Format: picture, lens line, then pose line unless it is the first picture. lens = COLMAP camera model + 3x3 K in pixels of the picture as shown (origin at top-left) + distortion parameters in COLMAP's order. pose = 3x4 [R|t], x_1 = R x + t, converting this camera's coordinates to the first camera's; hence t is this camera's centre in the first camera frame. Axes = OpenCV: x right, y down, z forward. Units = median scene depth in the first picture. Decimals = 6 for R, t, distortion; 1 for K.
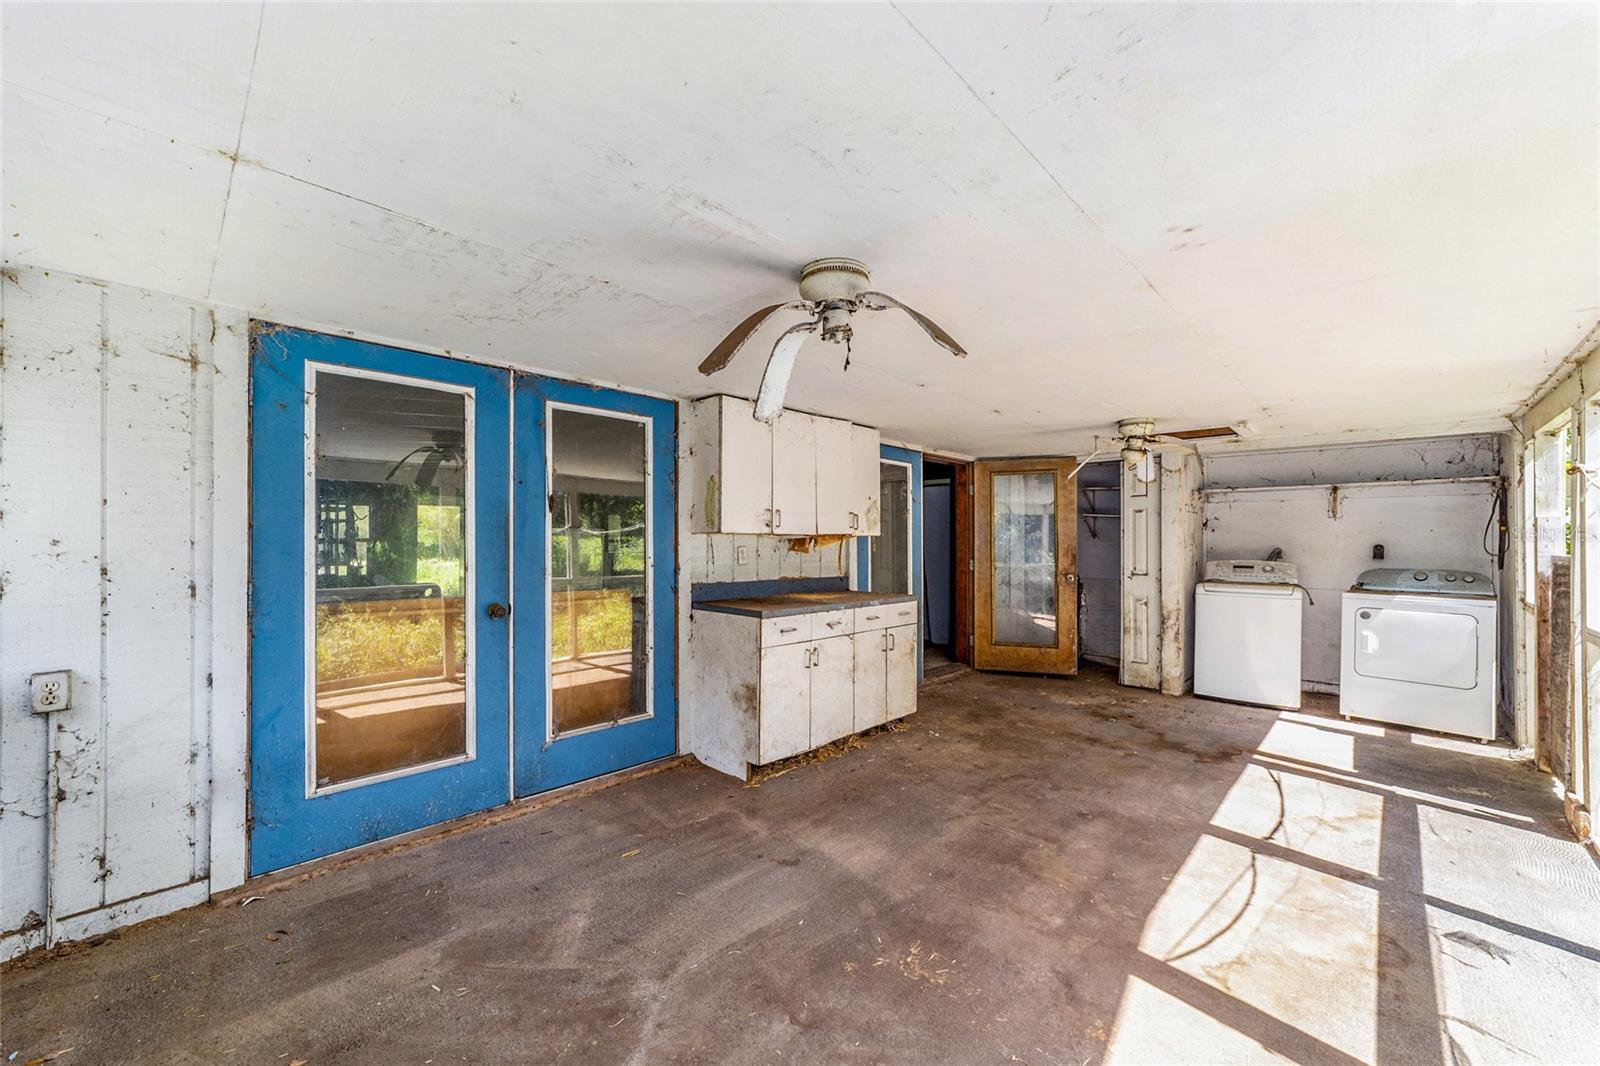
lens RADIAL K [[616.8, 0, 800.3], [0, 616.8, 541.3], [0, 0, 1]] dist [-0.009480, 0.005105]
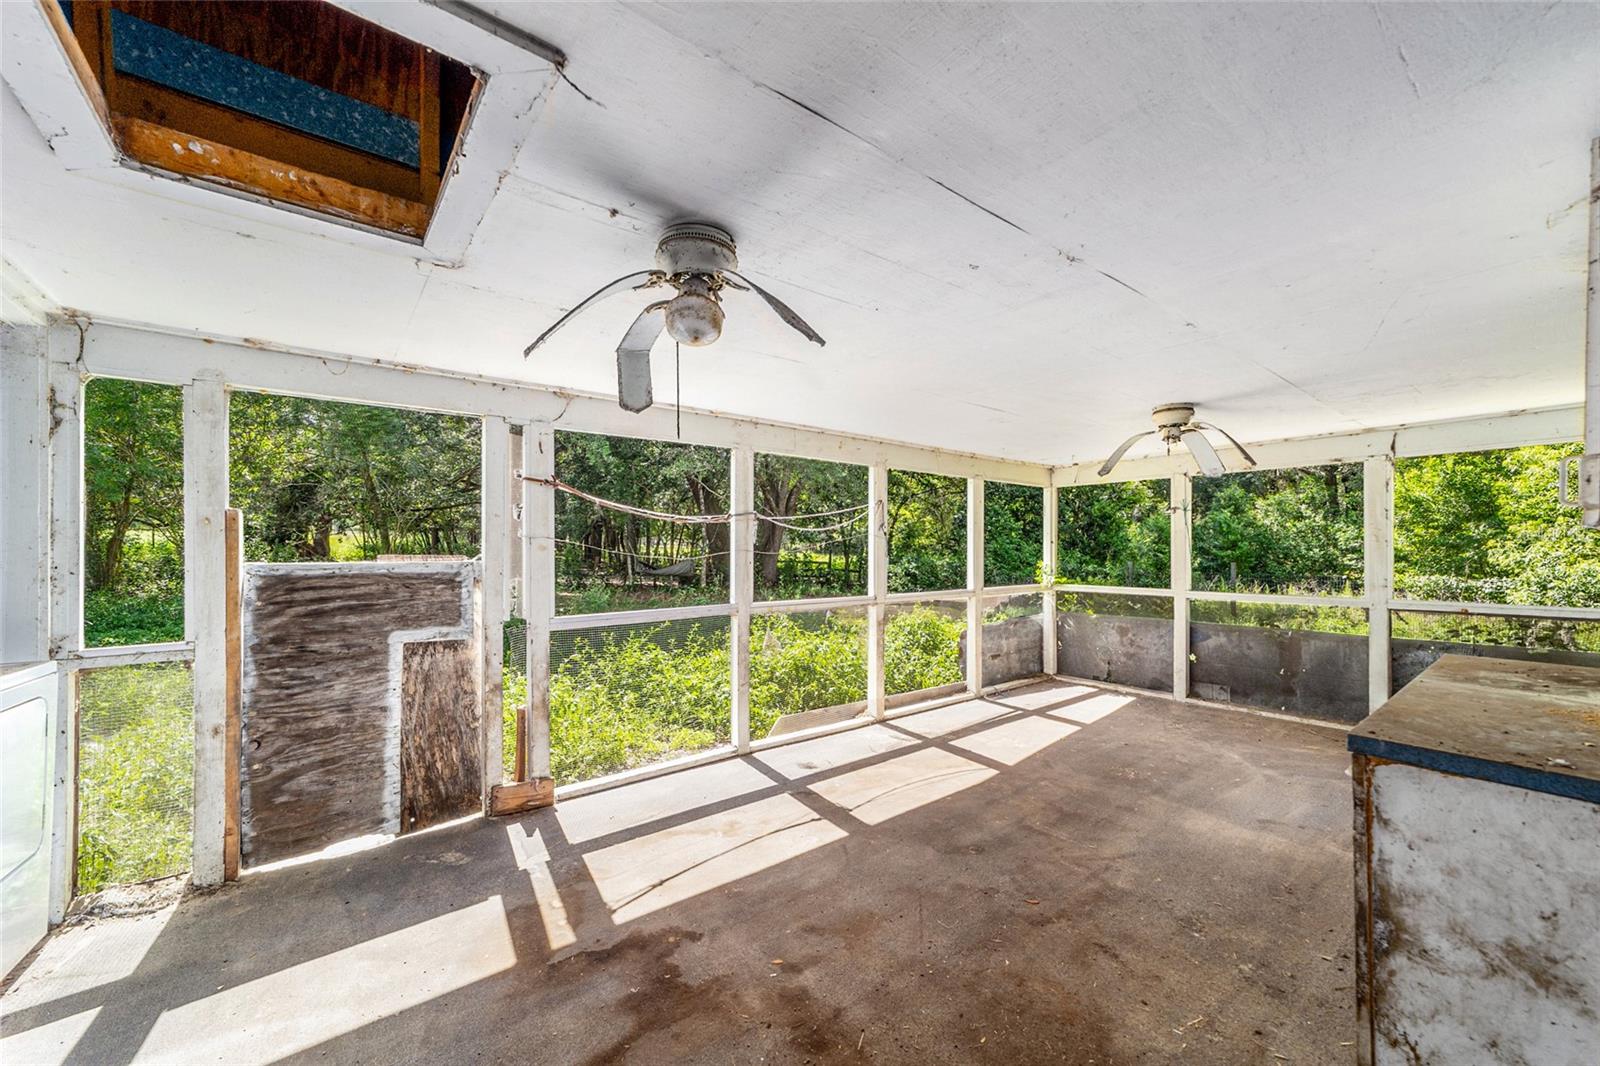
lens RADIAL K [[616.8, 0, 801.3], [0, 616.8, 540.2], [0, 0, 1]] dist [-0.009480, 0.005105]
pose [[-0.990774, -0.000332, 0.135526, 0.587185], [-0.001806, 0.999941, -0.010754, 0.002362], [-0.135515, -0.010899, -0.990715, 1.911229]]
